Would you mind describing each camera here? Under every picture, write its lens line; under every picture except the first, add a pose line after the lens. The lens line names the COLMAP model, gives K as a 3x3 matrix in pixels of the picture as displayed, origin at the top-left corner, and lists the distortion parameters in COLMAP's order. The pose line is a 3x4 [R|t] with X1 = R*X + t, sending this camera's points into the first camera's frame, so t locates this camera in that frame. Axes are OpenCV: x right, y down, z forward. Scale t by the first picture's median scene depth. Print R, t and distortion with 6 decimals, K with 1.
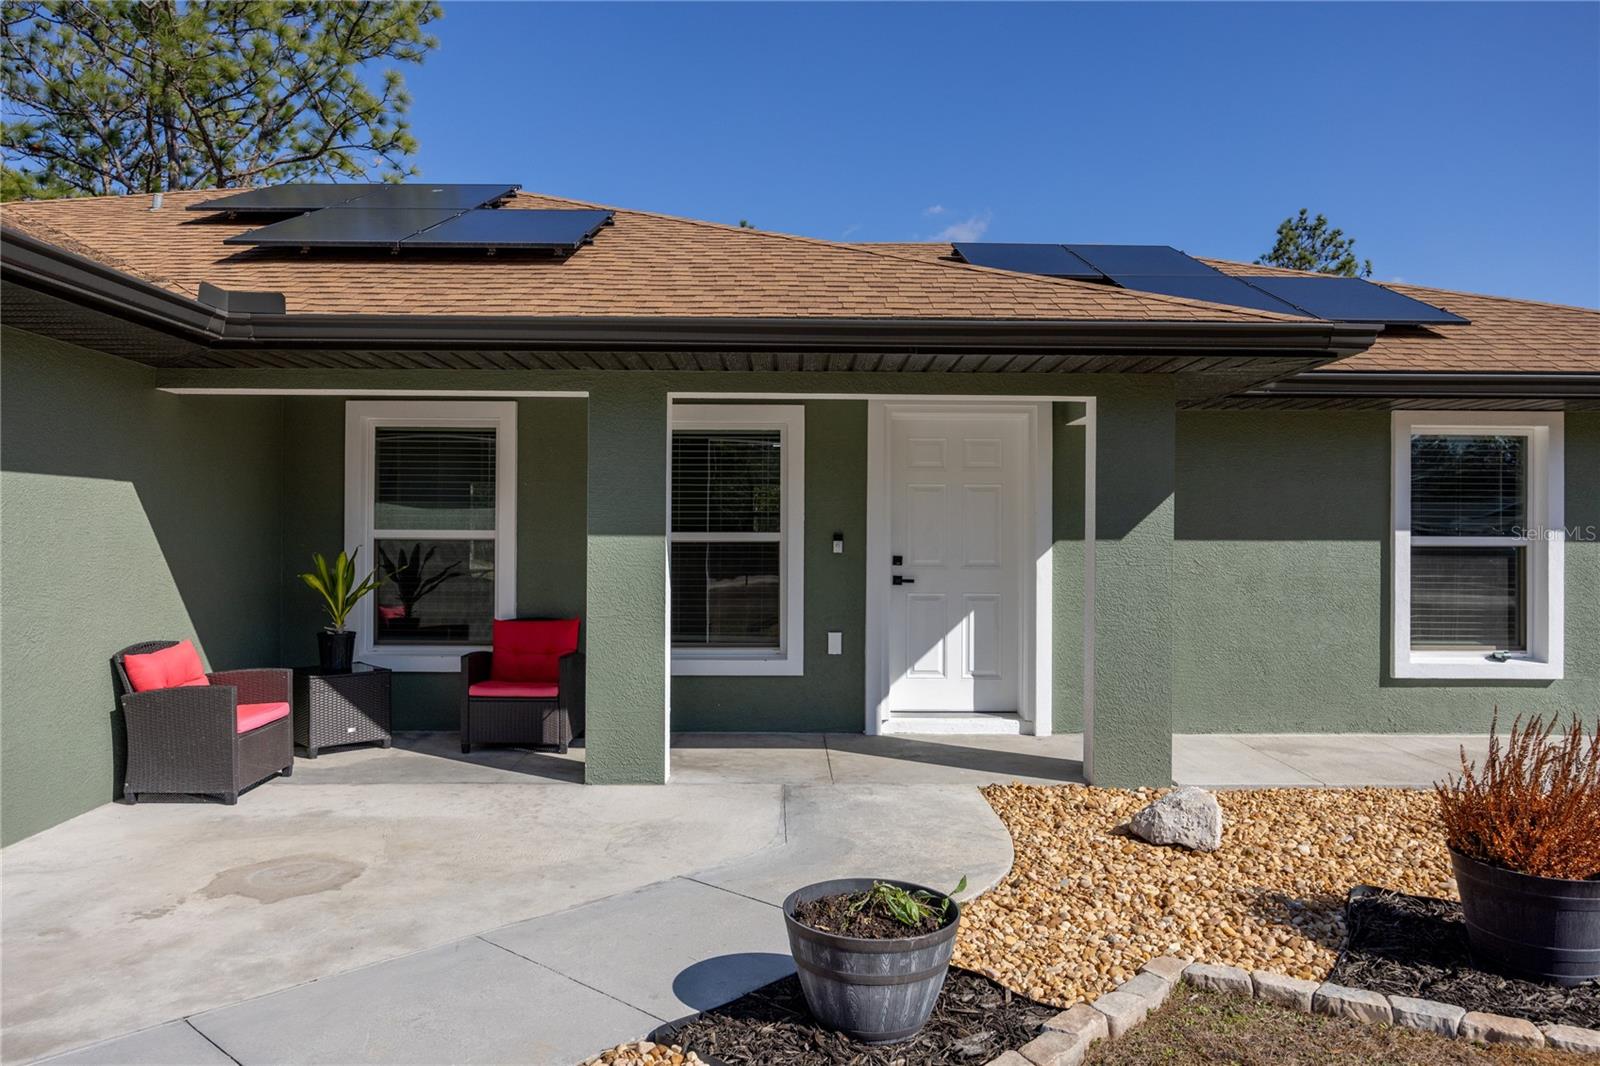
lens RADIAL K [[1154.0, 0, 800.0], [0, 1154.0, 533.0], [0, 0, 1]] dist [0.007867, 0.002935]
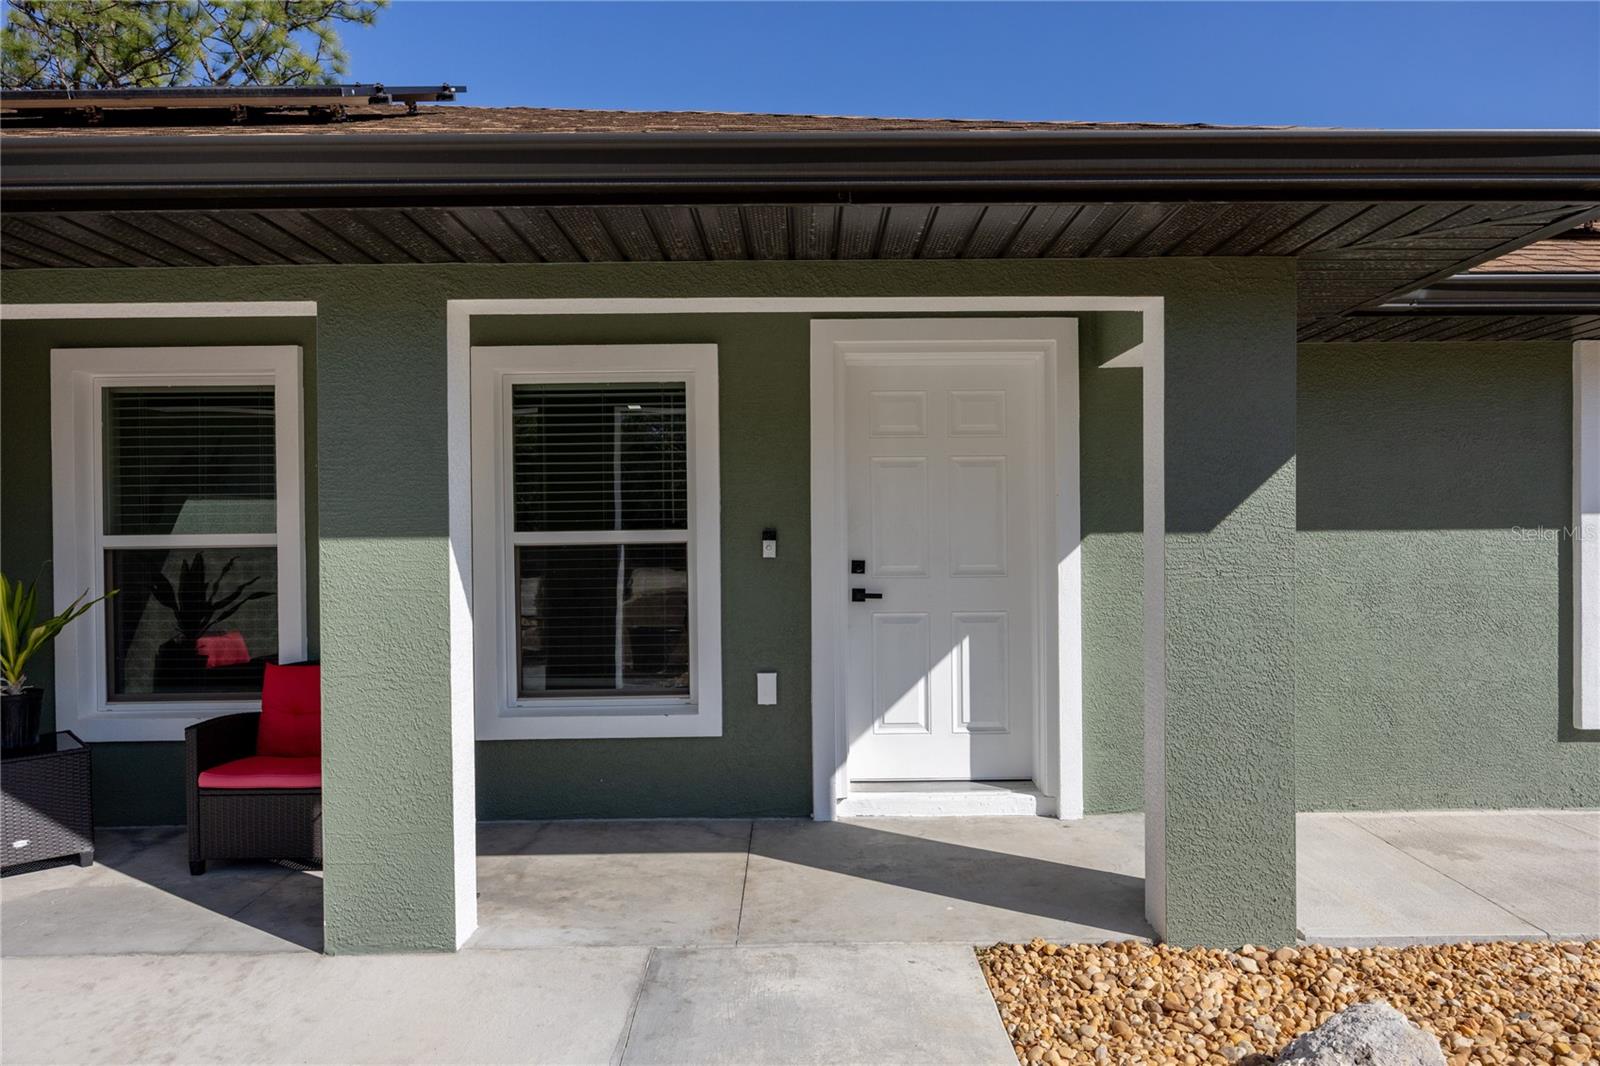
lens RADIAL K [[1097.0, 0, 800.0], [0, 1097.0, 533.0], [0, 0, 1]] dist [-0.000025, -0.000405]
pose [[0.999848, -0.014642, -0.009450, 0.057470], [0.014703, 0.999871, 0.006408, -0.001685], [0.009355, -0.006546, 0.999935, 0.344117]]
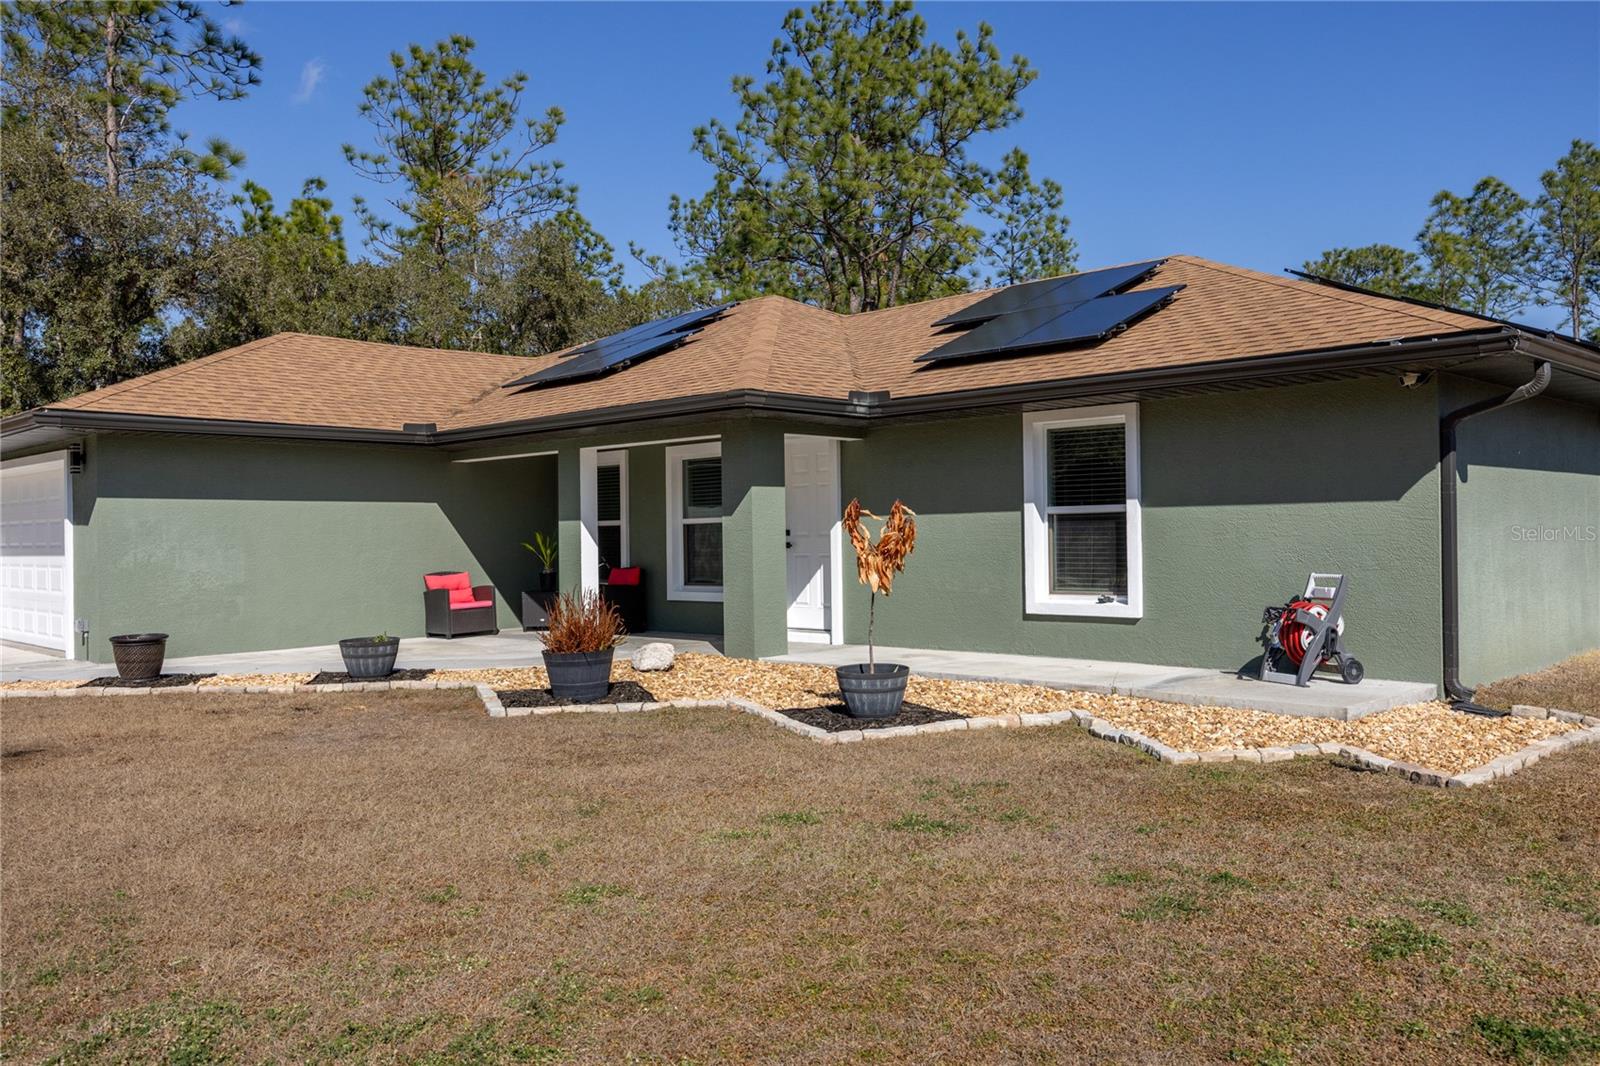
lens RADIAL K [[1319.6, 0, 820.3], [0, 1319.6, 533.6], [0, 0, 1]] dist [0.059827, 0.004224]
pose [[0.688626, -0.018806, -0.724873, 1.475987], [0.018733, 0.999791, -0.008143, 0.041639], [0.724875, -0.007972, 0.688834, -0.226253]]
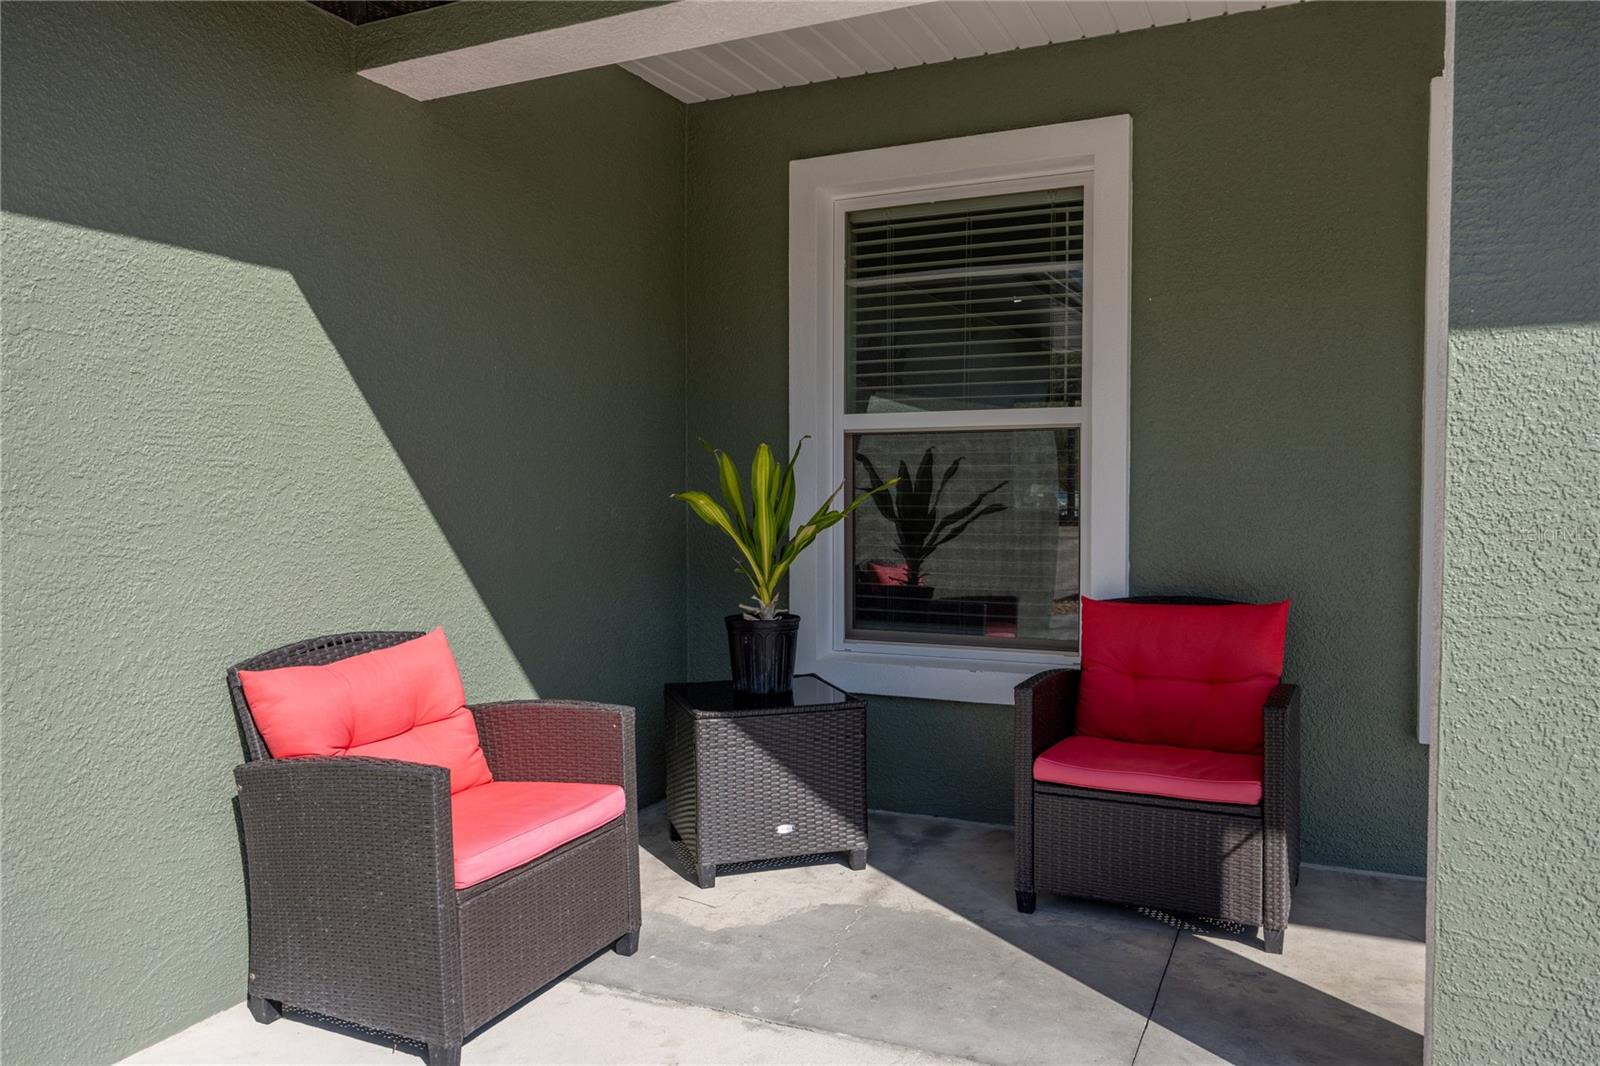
lens RADIAL K [[1154.0, 0, 800.0], [0, 1154.0, 533.0], [0, 0, 1]] dist [0.007867, 0.002935]
pose [[0.900354, 0.007779, -0.435089, -0.162863], [0.009312, 0.999267, 0.037137, 0.031275], [0.435059, -0.037488, 0.899621, 0.528473]]
